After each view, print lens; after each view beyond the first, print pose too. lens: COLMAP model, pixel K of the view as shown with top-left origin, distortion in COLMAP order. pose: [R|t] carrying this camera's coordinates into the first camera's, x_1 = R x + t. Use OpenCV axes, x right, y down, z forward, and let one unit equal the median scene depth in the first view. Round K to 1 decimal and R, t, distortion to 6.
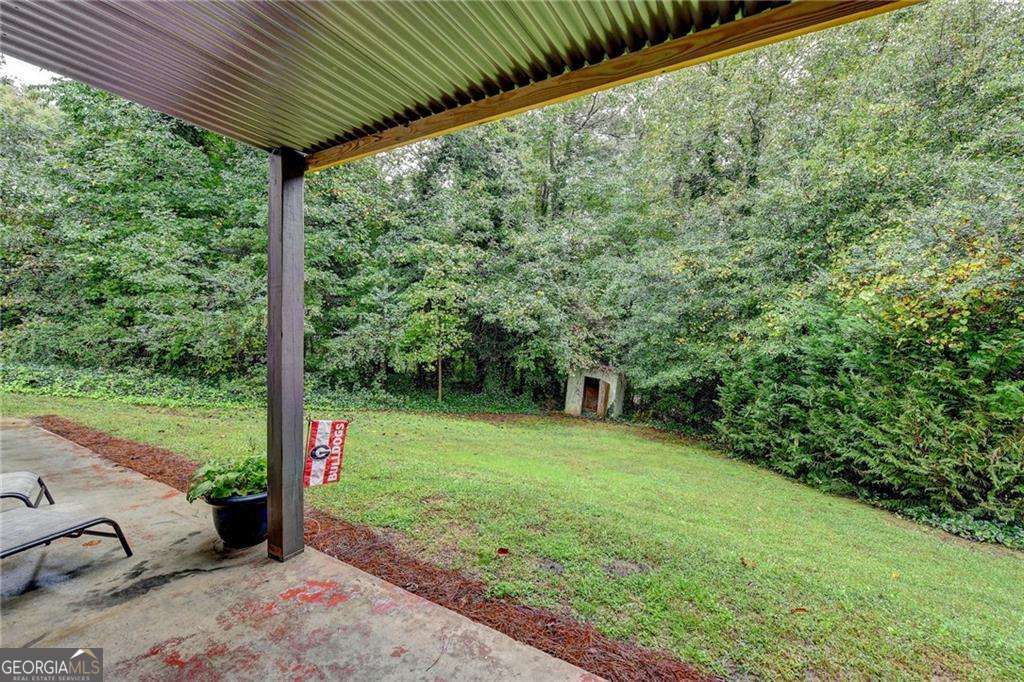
lens RADIAL K [[417.1, 0, 509.2], [0, 417.1, 336.1], [0, 0, 1]] dist [-0.008323, -0.000479]
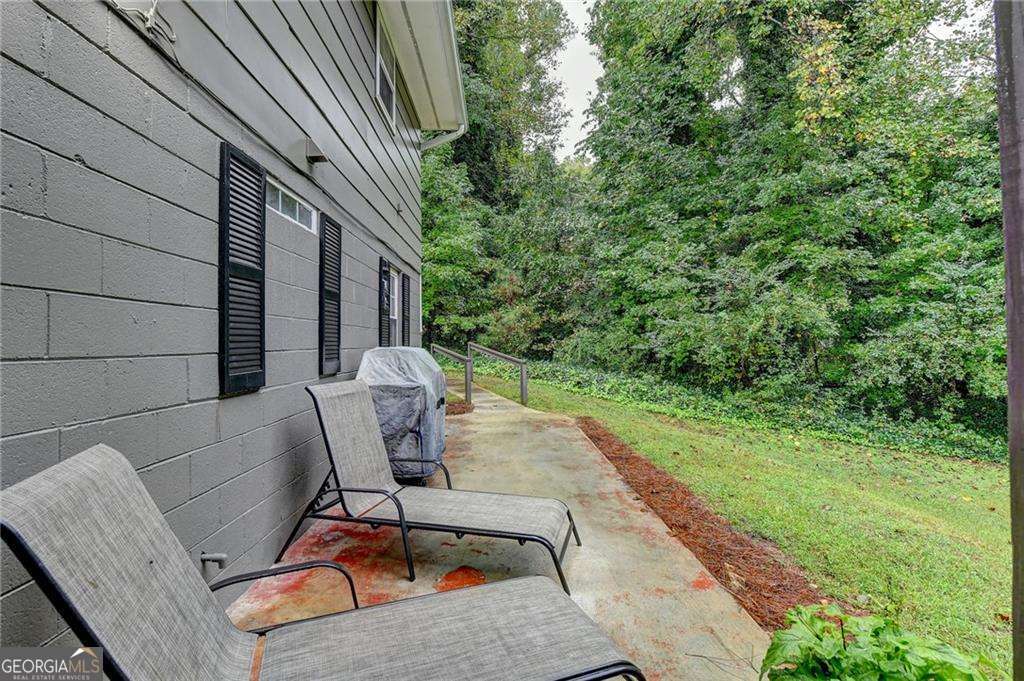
lens RADIAL K [[477.8, 0, 510.1], [0, 477.8, 338.7], [0, 0, 1]] dist [-0.002171, -0.000334]
pose [[0.531921, -0.020010, -0.846558, -0.072448], [0.015665, 0.999782, -0.013789, 0.001005], [0.846649, -0.005926, 0.532119, 0.074529]]
